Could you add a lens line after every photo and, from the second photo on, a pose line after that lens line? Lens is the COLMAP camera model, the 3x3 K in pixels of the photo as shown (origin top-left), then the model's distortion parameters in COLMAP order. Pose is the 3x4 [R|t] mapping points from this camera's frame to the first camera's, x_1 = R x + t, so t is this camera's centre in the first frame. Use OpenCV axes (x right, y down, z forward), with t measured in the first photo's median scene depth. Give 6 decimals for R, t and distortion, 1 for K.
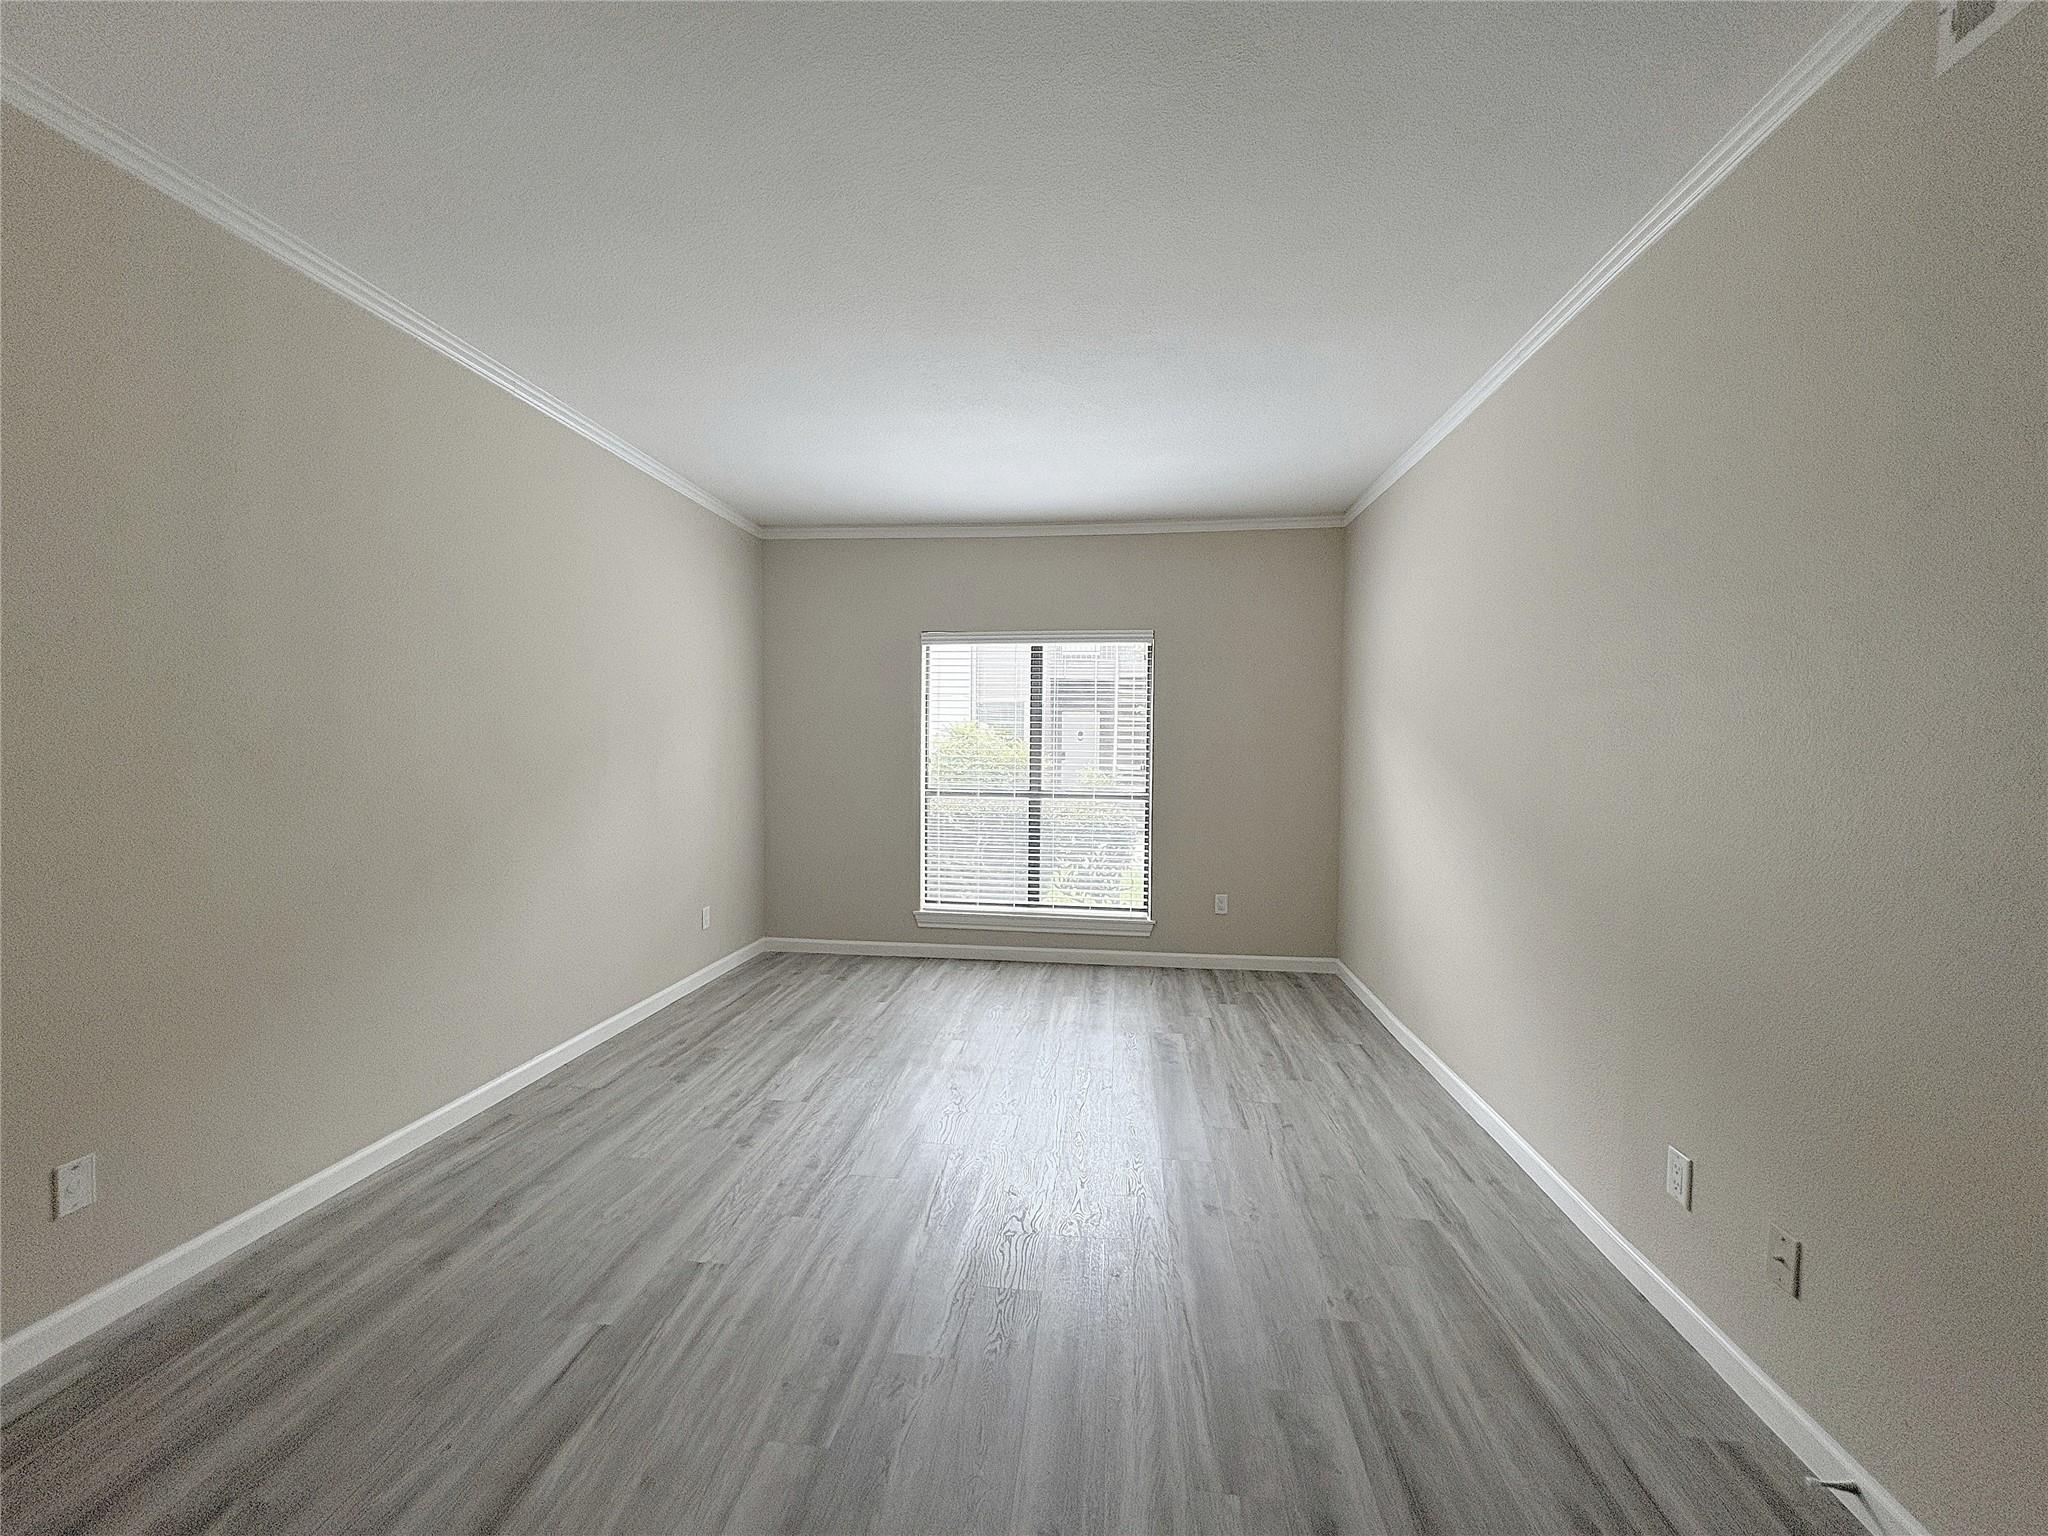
lens RADIAL K [[813.0, 0, 1018.4], [0, 813.0, 769.6], [0, 0, 1]] dist [0.000083, 0.000144]
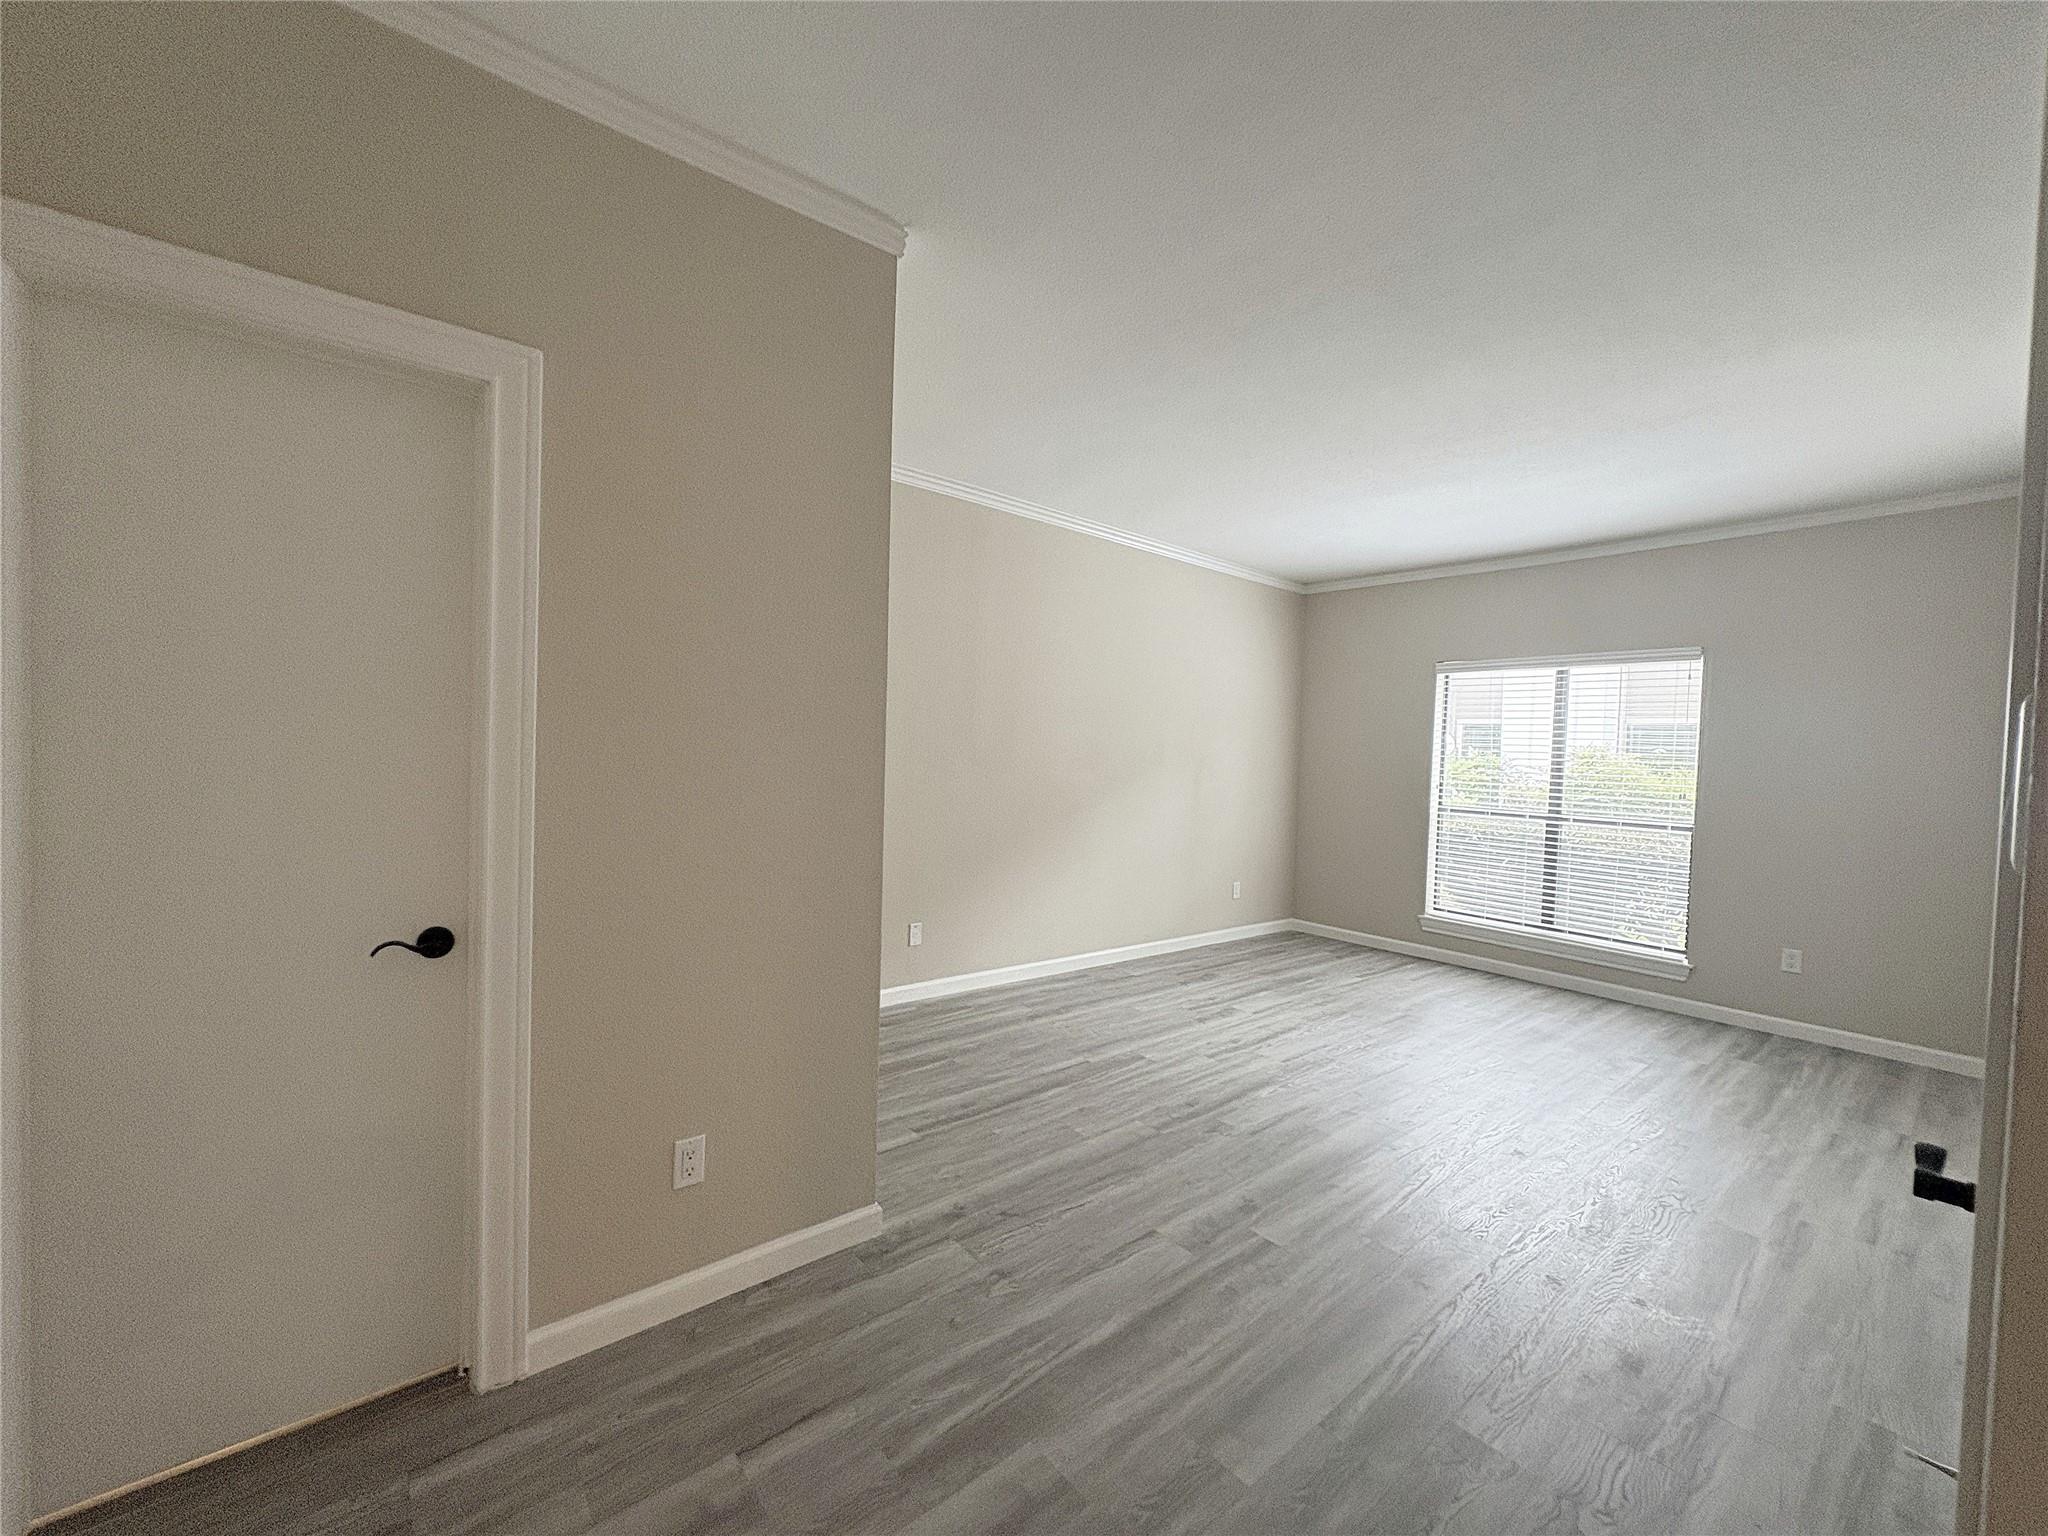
lens RADIAL K [[813.0, 0, 1018.4], [0, 813.0, 769.6], [0, 0, 1]] dist [0.000083, 0.000144]
pose [[0.720529, 0.034414, -0.692570, 0.271592], [-0.051310, 0.998676, -0.003758, 0.010274], [0.691523, 0.038243, 0.721341, -0.206822]]
